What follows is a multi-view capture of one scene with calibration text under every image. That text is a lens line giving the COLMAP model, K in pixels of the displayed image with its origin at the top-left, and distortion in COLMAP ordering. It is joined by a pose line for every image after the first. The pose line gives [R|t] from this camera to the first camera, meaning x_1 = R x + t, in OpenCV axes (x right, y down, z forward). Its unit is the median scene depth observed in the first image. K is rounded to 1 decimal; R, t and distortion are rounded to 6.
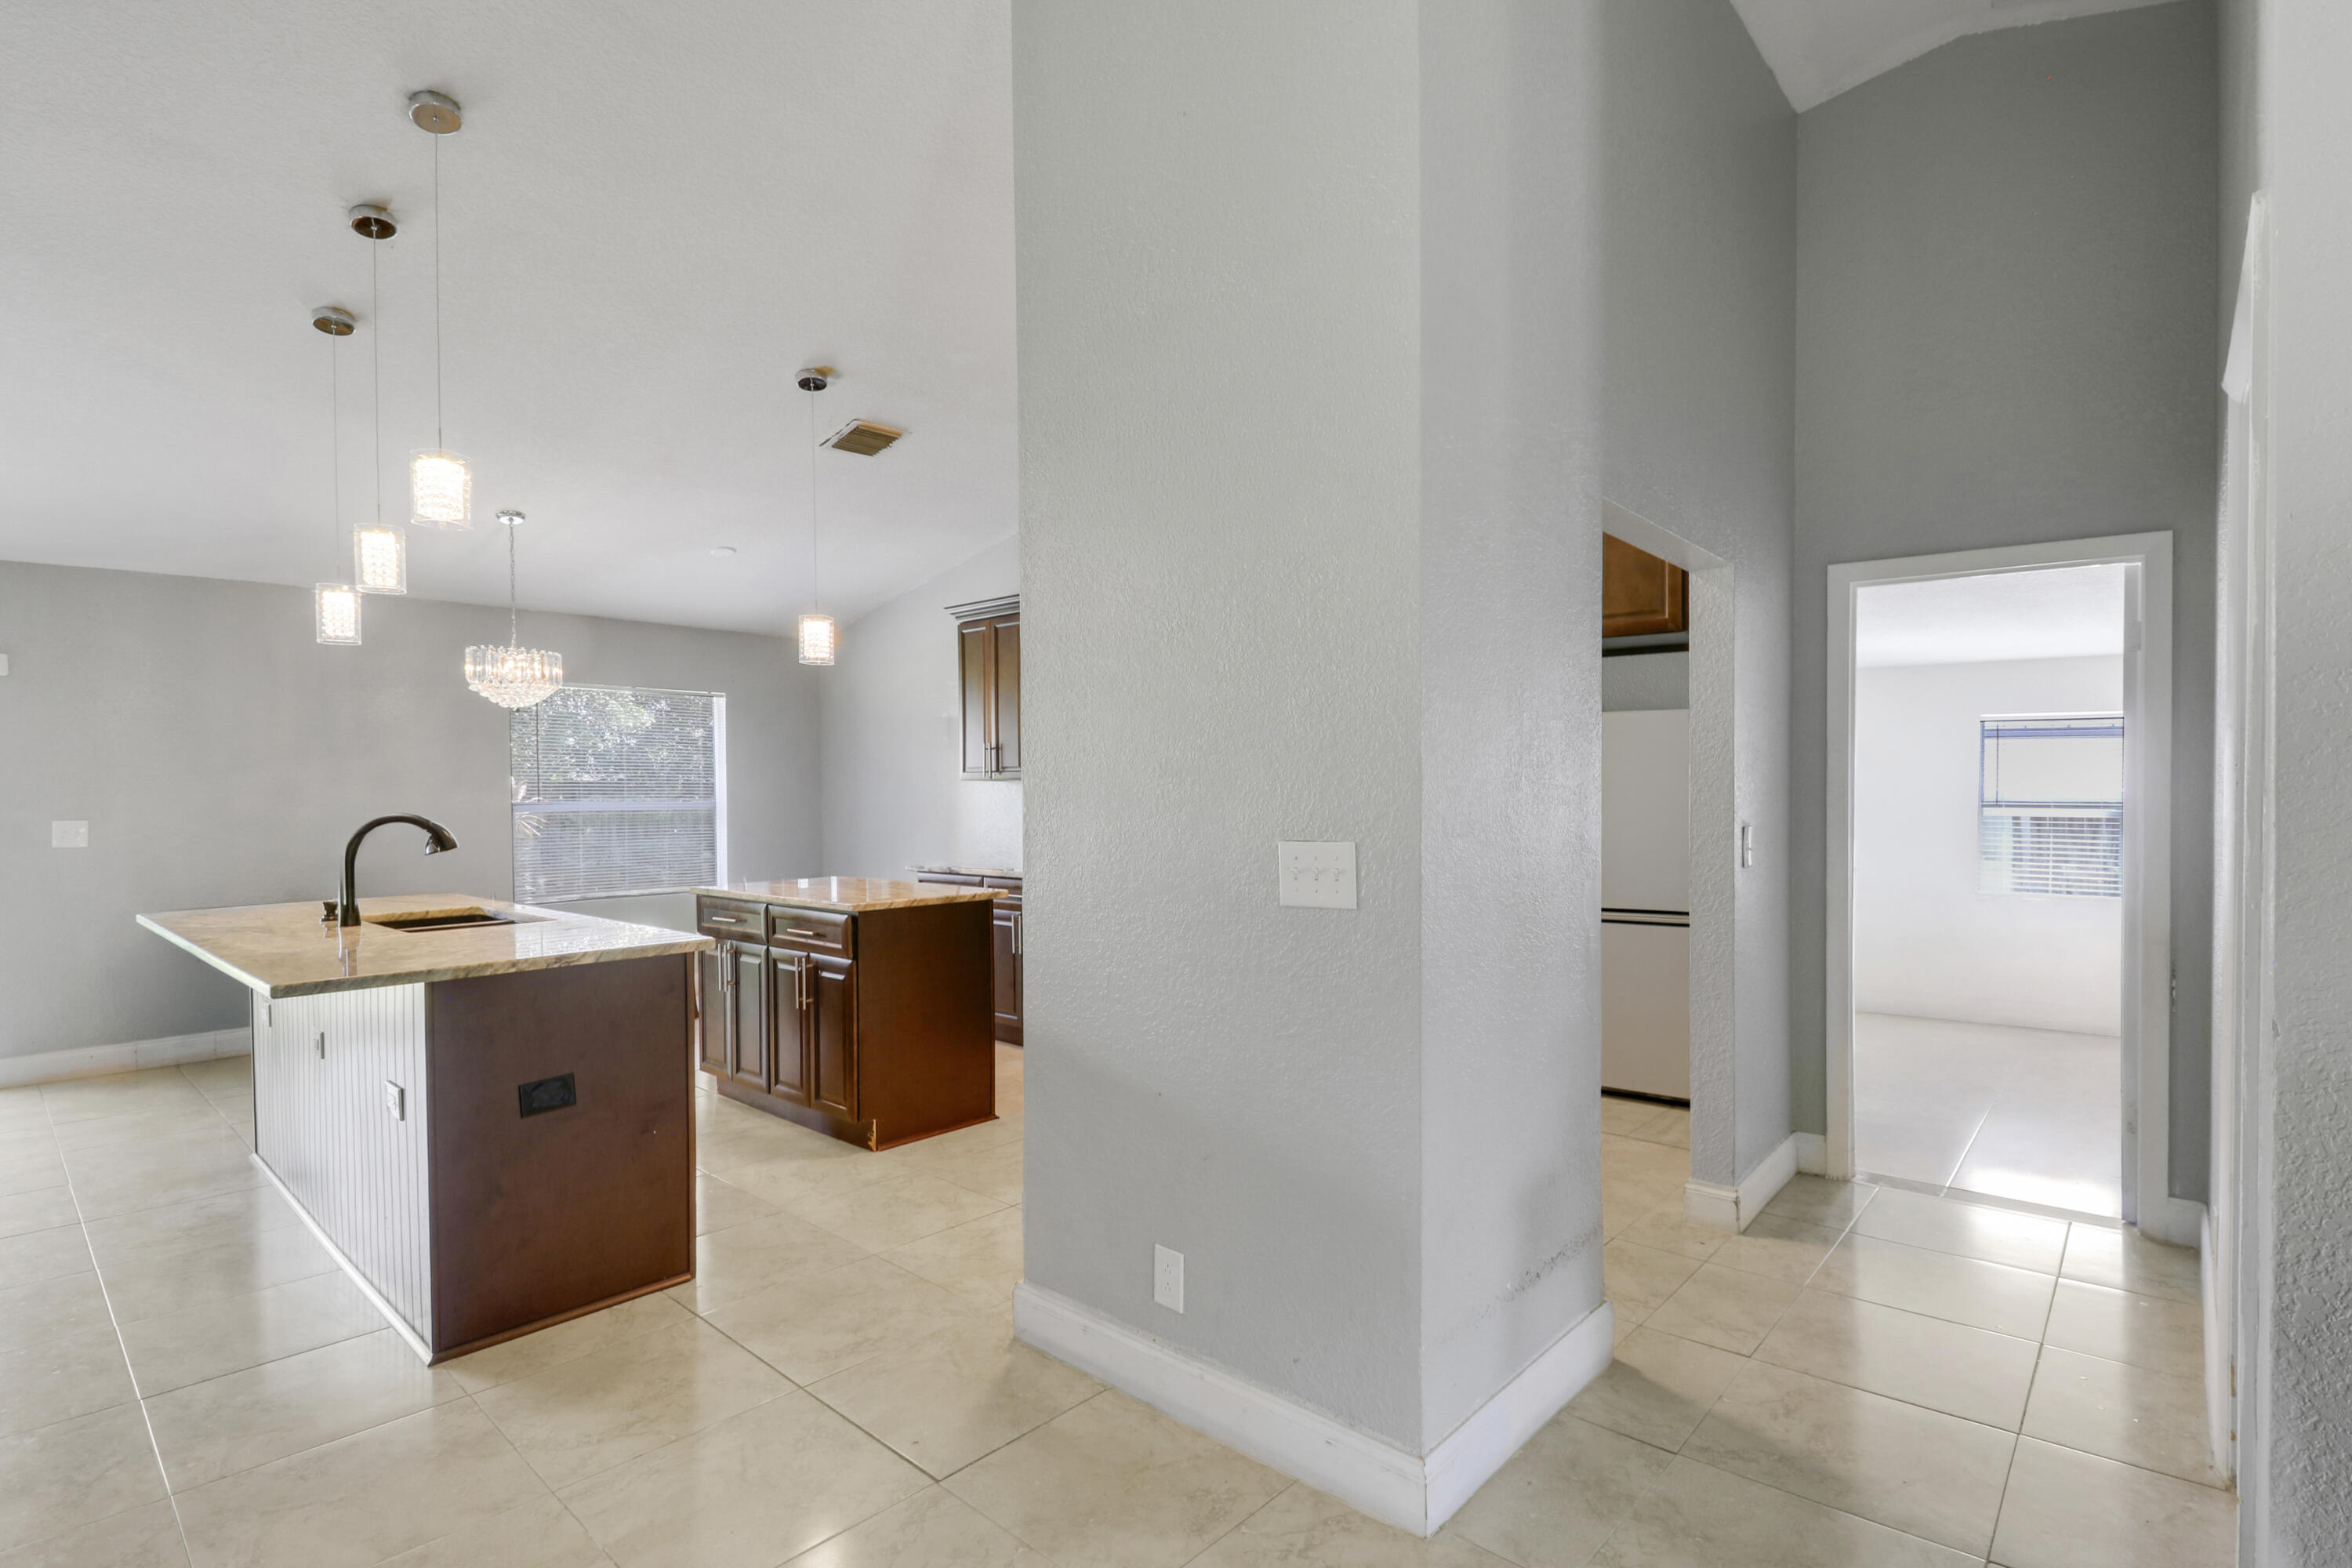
lens RADIAL K [[1111.4, 0, 1169.9], [0, 1111.4, 843.1], [0, 0, 1]] dist [-0.000640, -0.000156]
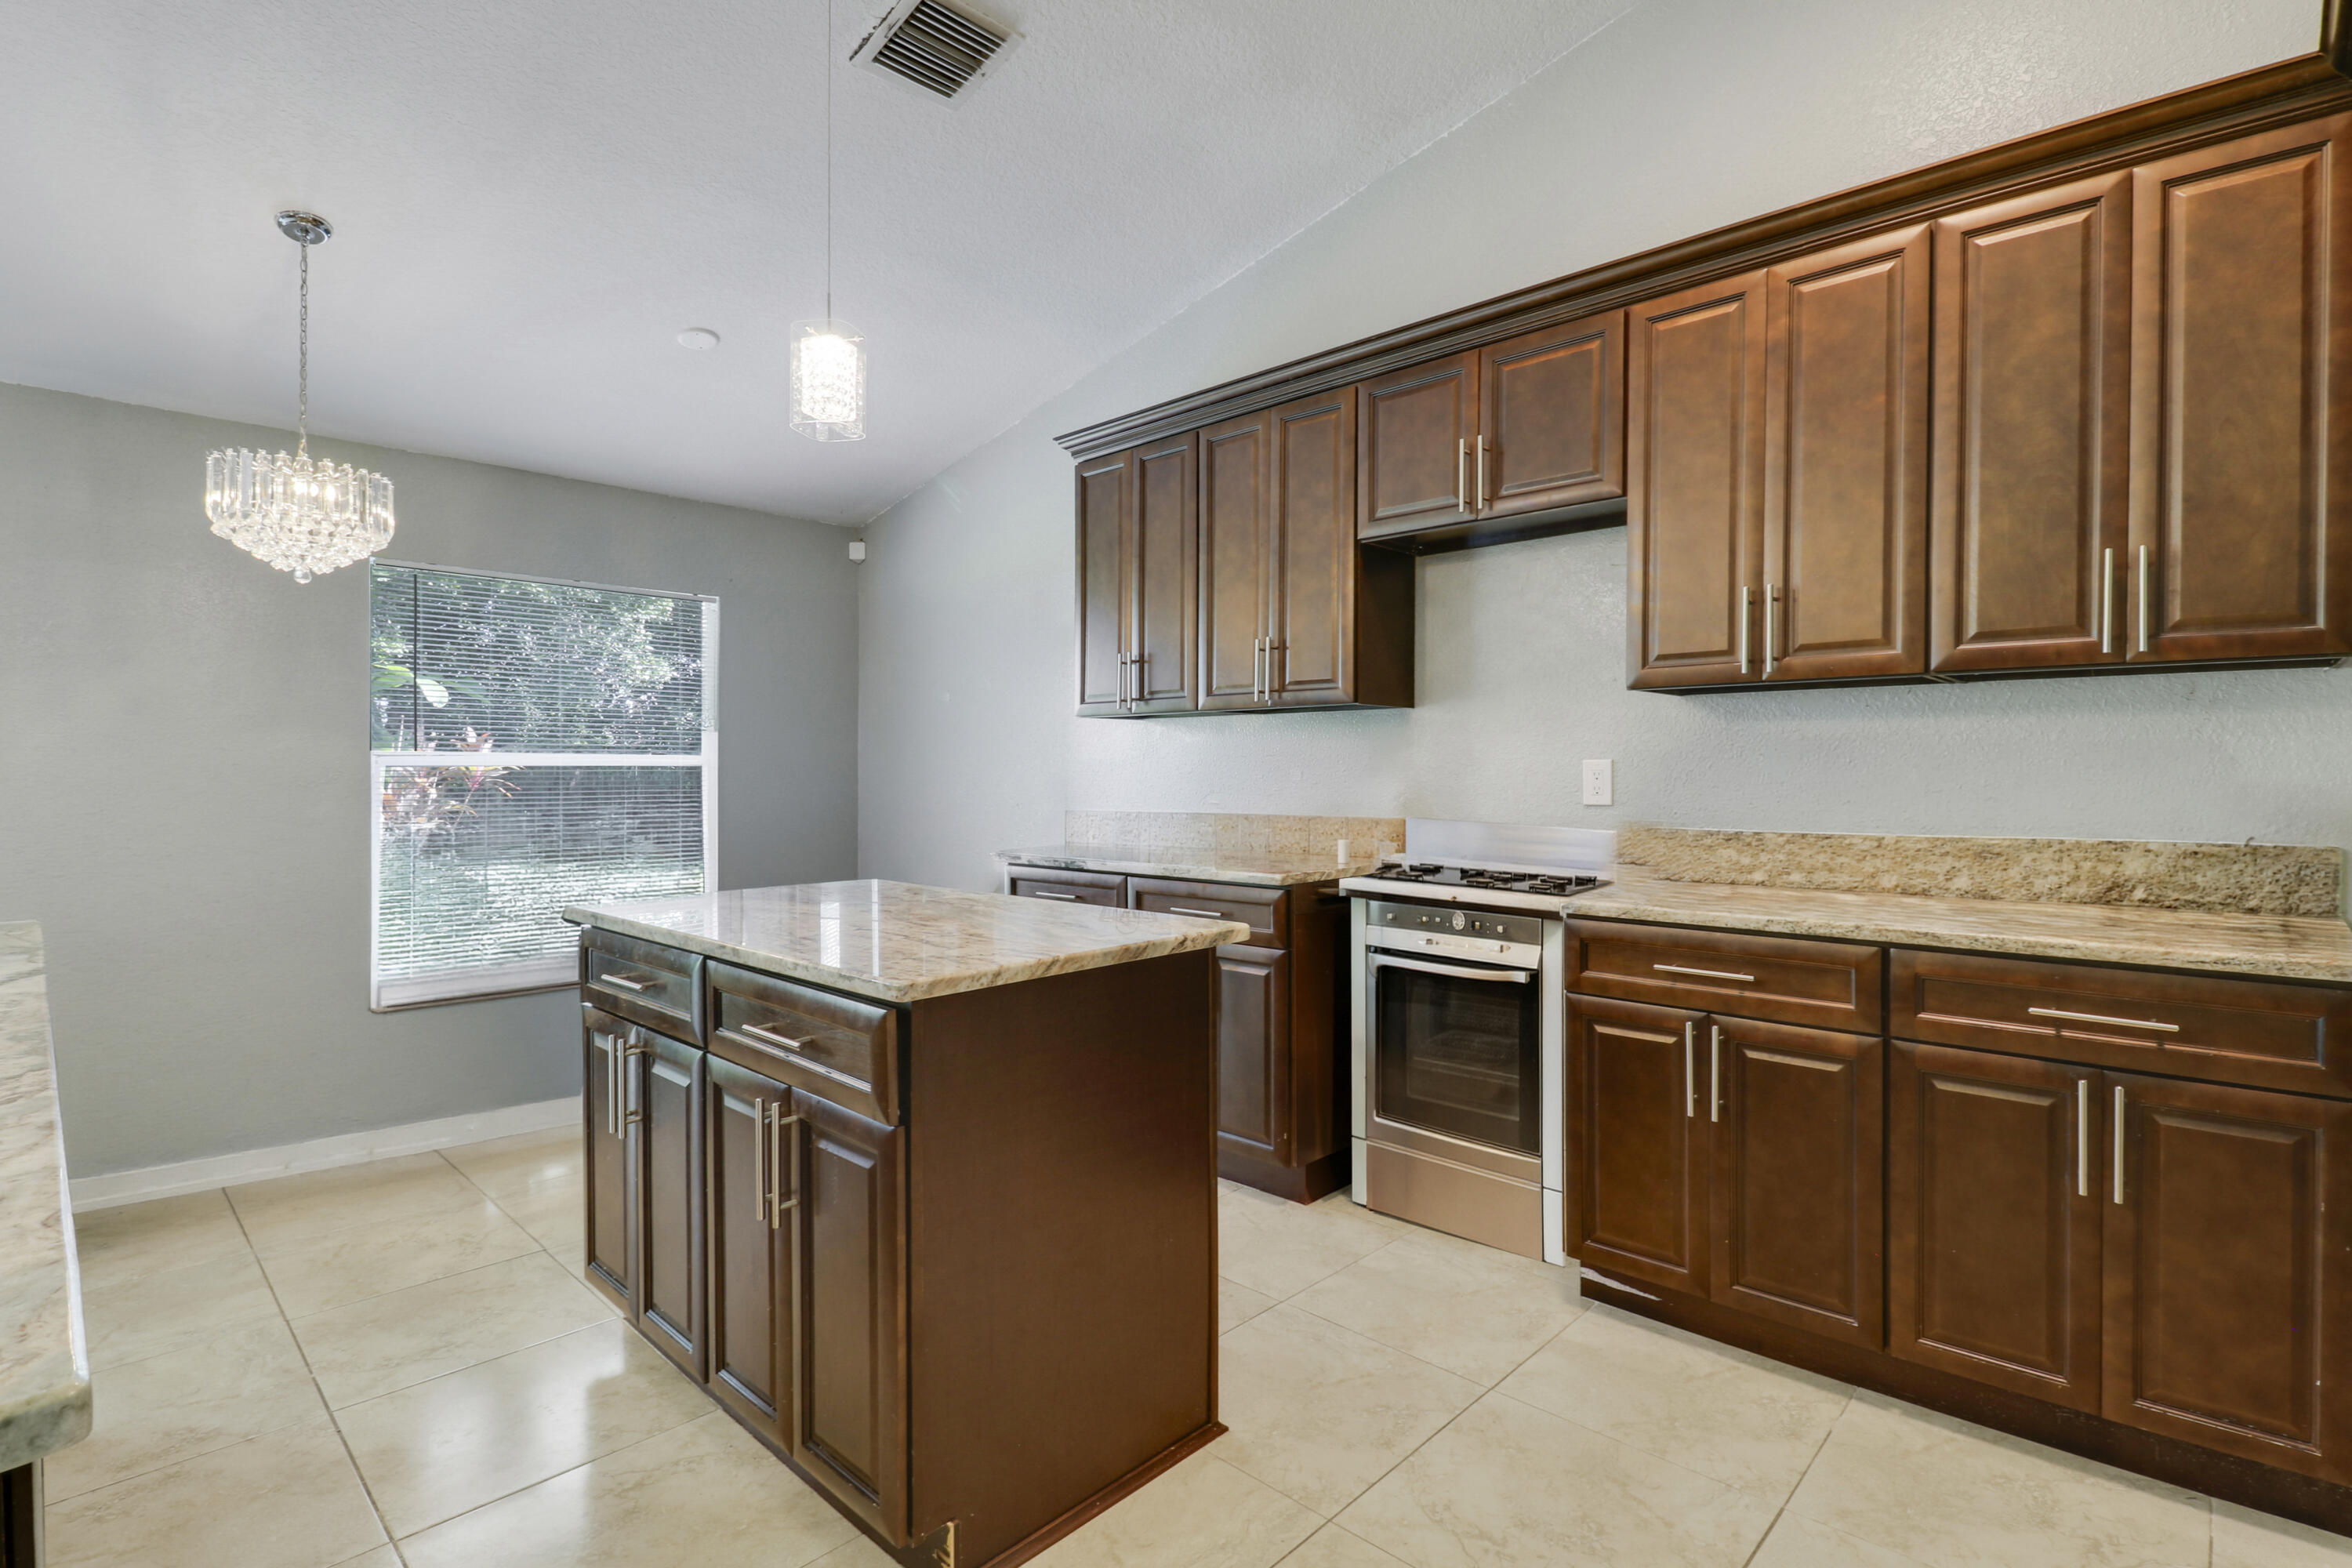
lens RADIAL K [[1102.6, 0, 1186.8], [0, 1102.6, 777.9], [0, 0, 1]] dist [-0.000645, -0.000233]
pose [[0.999653, 0.003159, -0.026152, -0.155369], [-0.004107, 0.999333, -0.036286, 0.000101], [0.026020, 0.036381, 0.998999, 0.546792]]
